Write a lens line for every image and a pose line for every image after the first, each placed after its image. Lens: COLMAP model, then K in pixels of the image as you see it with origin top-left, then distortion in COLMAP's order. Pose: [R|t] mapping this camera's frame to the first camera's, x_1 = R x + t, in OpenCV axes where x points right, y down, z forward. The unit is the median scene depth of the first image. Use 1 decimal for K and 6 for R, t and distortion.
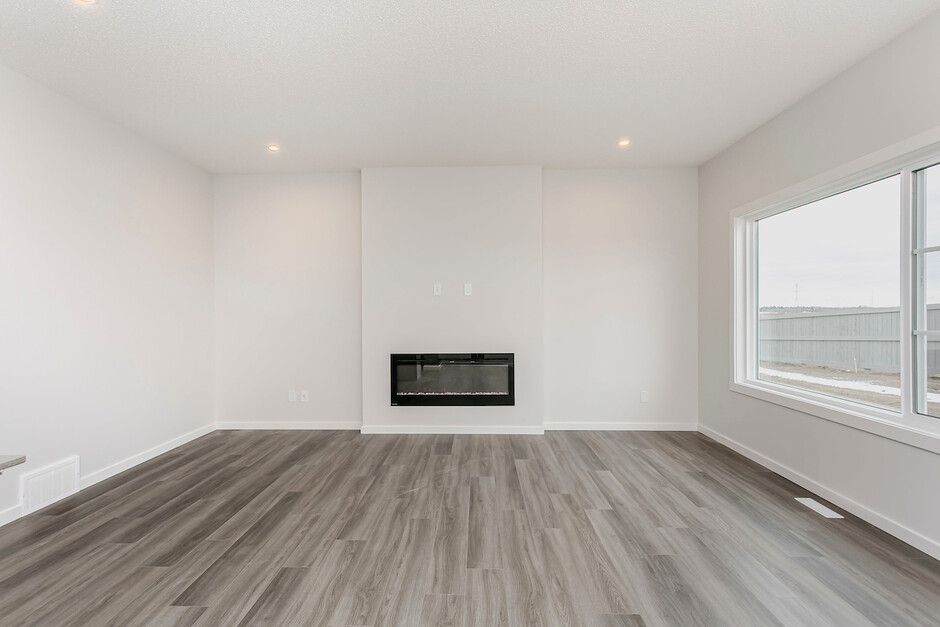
lens RADIAL K [[456.9, 0, 470.0], [0, 456.9, 313.5], [0, 0, 1]] dist [-0.000560, -0.000156]
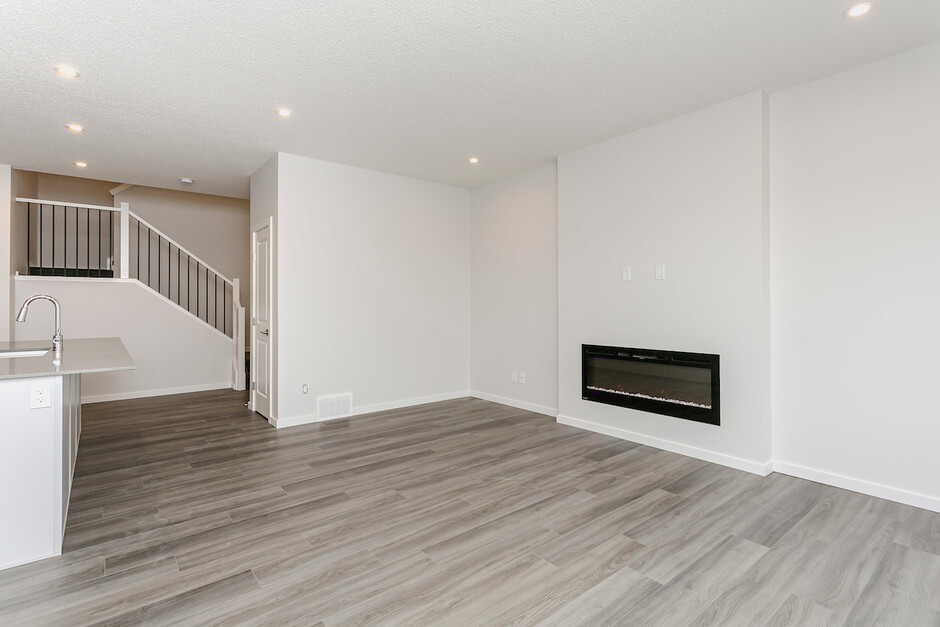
lens RADIAL K [[458.2, 0, 454.2], [0, 458.2, 297.0], [0, 0, 1]] dist [0.000100, 0.000228]
pose [[0.632800, -0.008421, -0.774270, 0.578626], [-0.002077, 0.999919, -0.012572, 0.004471], [0.774313, 0.009563, 0.632731, 0.281035]]
